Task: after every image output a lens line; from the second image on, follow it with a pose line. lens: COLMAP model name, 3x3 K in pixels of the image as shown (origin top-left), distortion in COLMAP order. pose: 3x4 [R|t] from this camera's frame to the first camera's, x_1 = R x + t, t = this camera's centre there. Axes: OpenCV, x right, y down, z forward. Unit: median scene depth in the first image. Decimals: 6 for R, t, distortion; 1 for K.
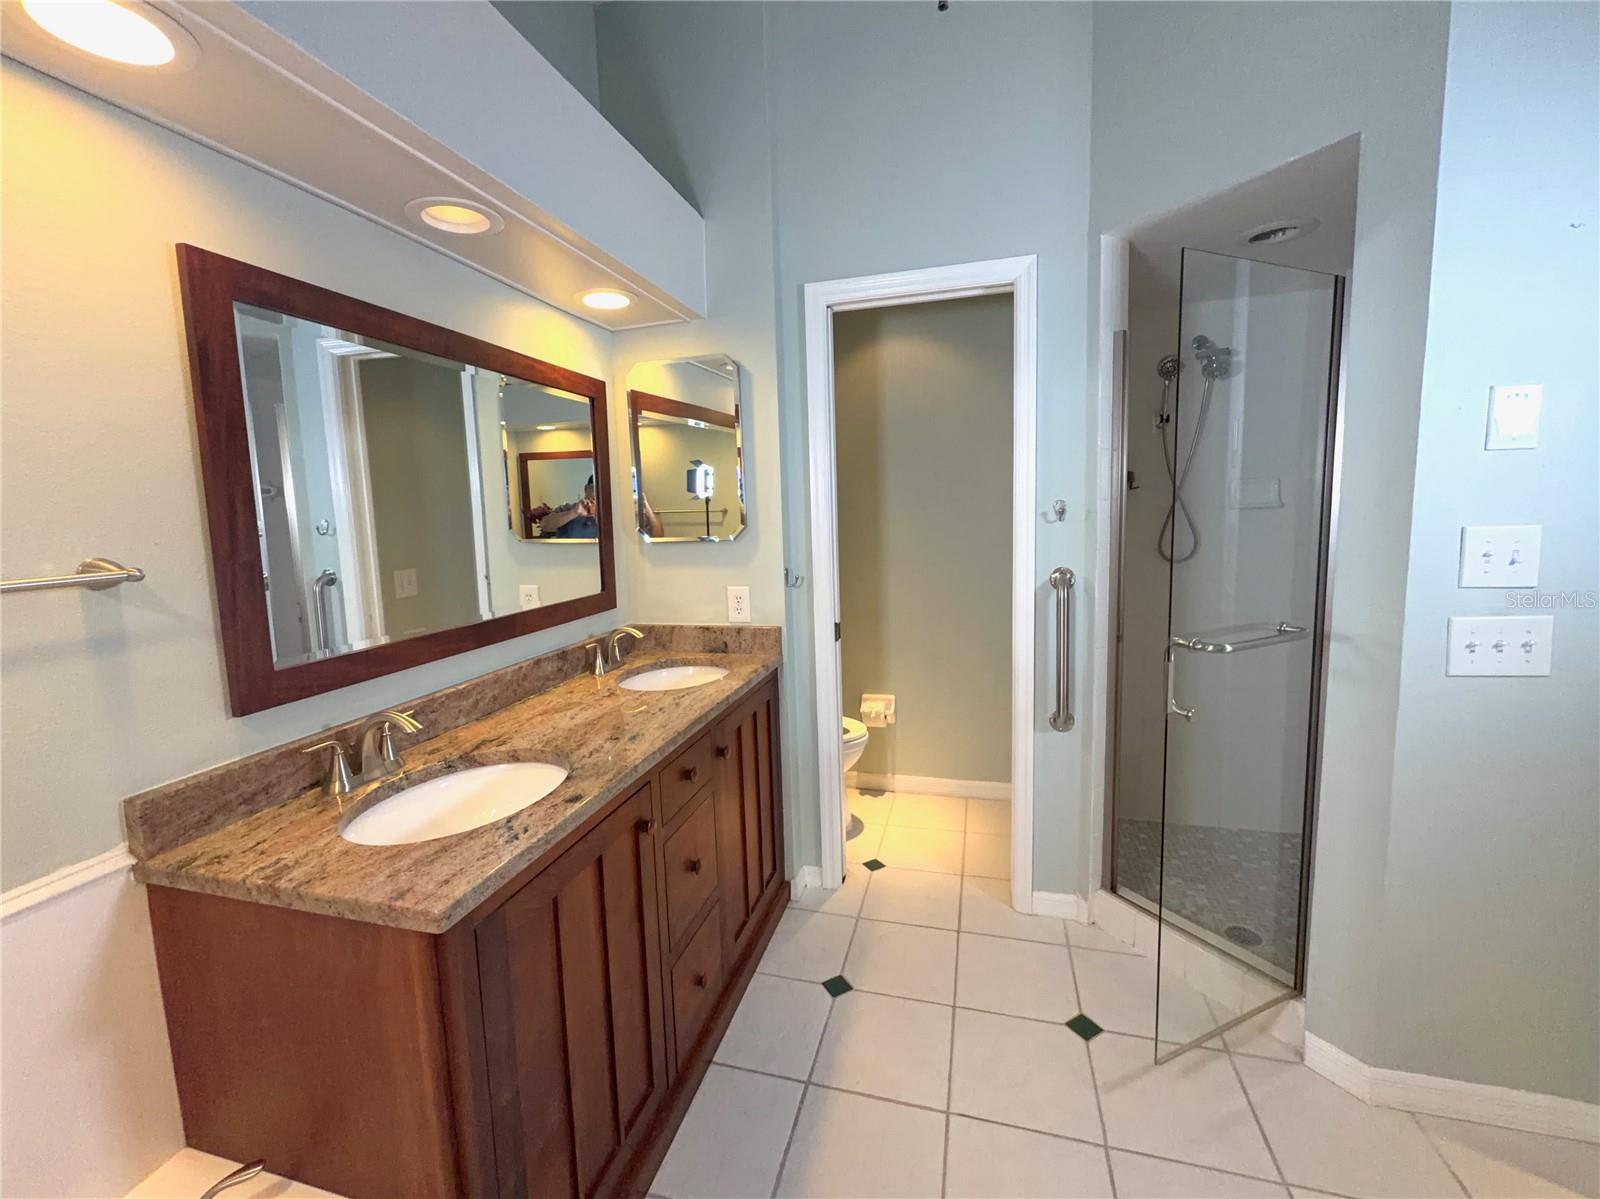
lens RADIAL K [[638.5, 0, 795.0], [0, 638.5, 599.3], [0, 0, 1]] dist [-0.000183, -0.000345]
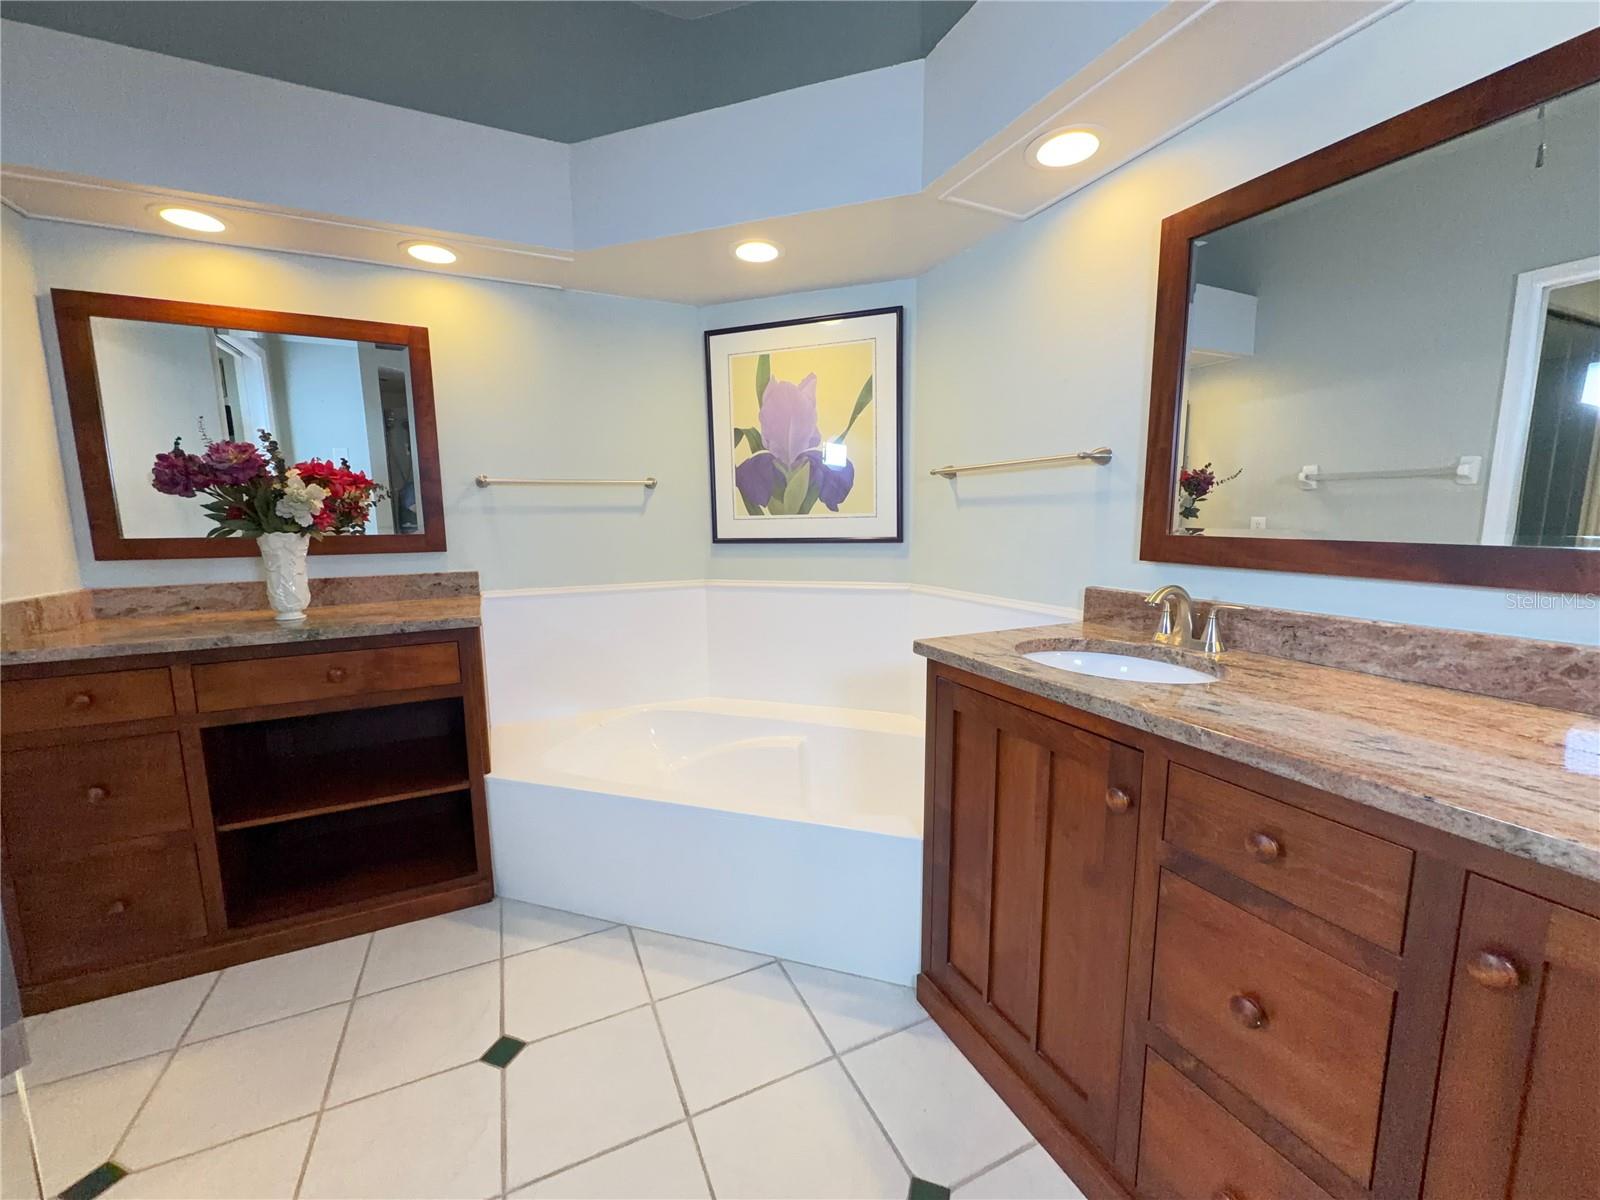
lens RADIAL K [[638.5, 0, 795.0], [0, 638.5, 599.8], [0, 0, 1]] dist [-0.000183, -0.000345]
pose [[-0.758117, 0.125381, -0.639952, 0.643940], [-0.057774, 0.964570, 0.257422, -0.053399], [0.649554, 0.232129, -0.724013, 1.564175]]
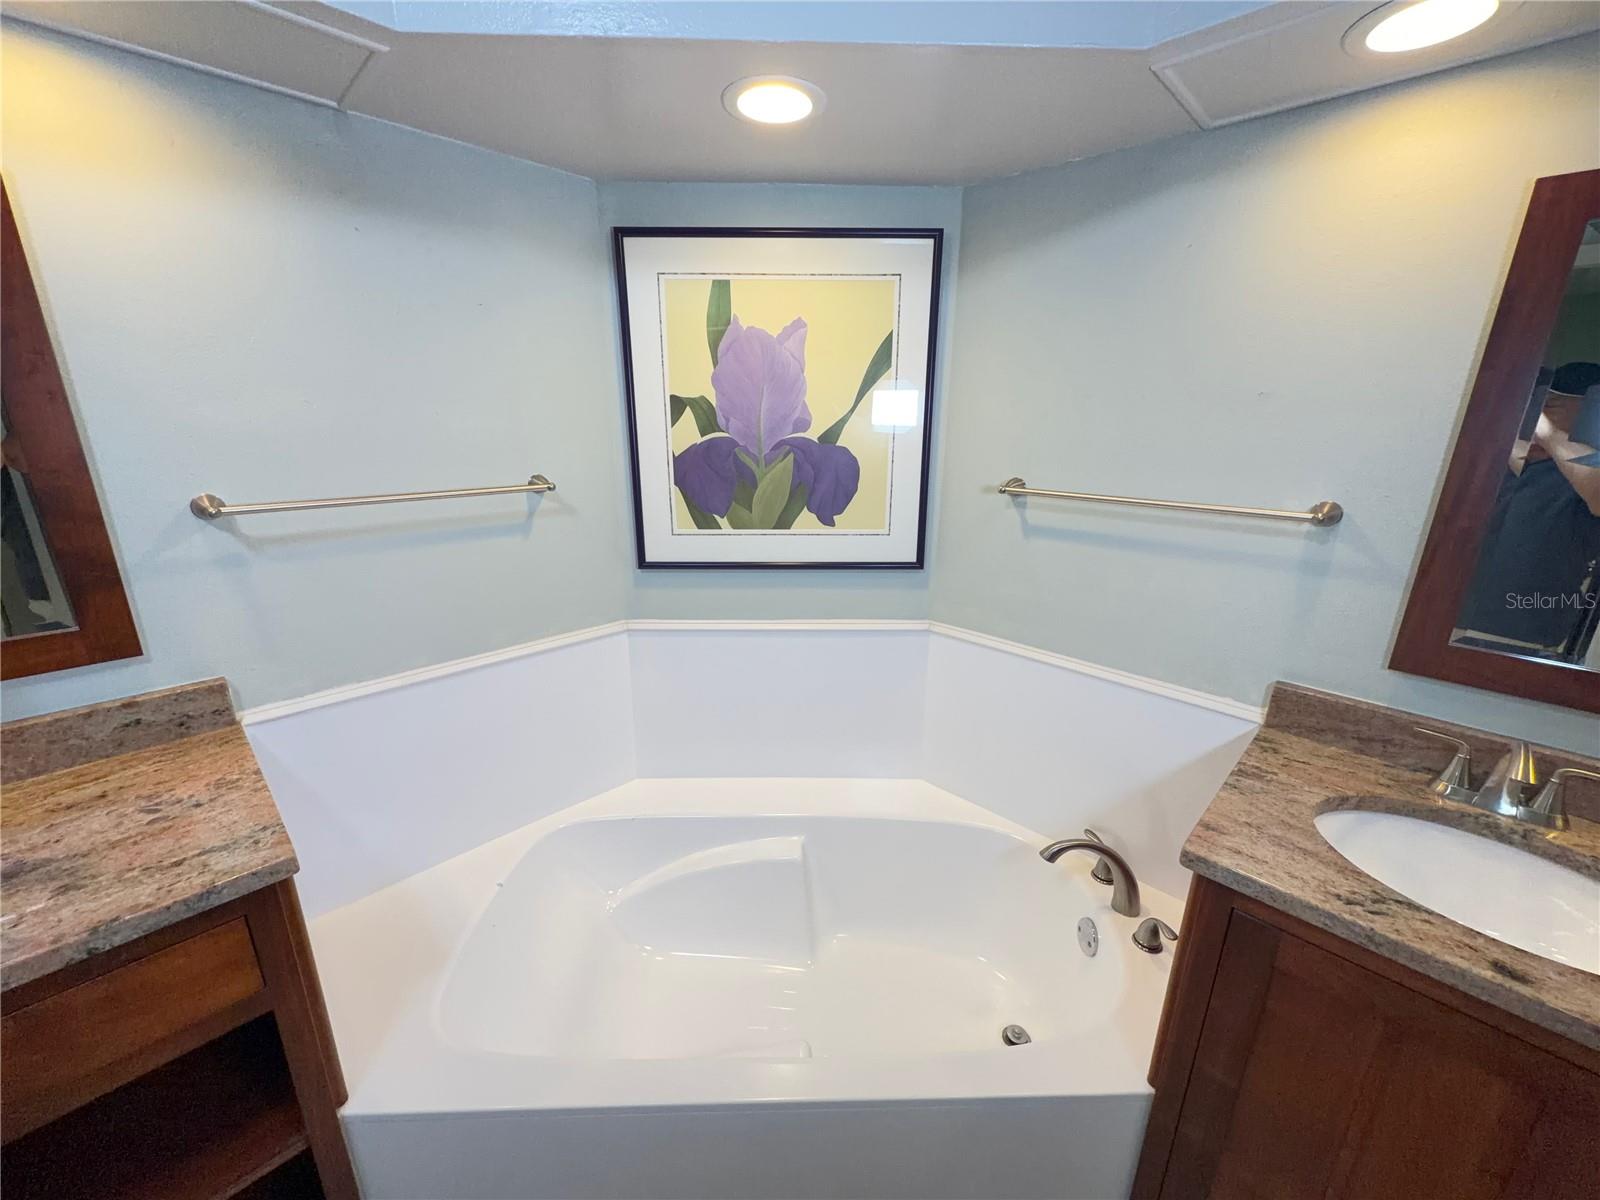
lens RADIAL K [[638.5, 0, 795.0], [0, 638.5, 599.8], [0, 0, 1]] dist [-0.000183, -0.000345]
pose [[-0.487785, 0.271997, -0.829508, 0.463330], [-0.118779, 0.920704, 0.371747, -0.199234], [0.864845, 0.279861, -0.416798, 0.560097]]
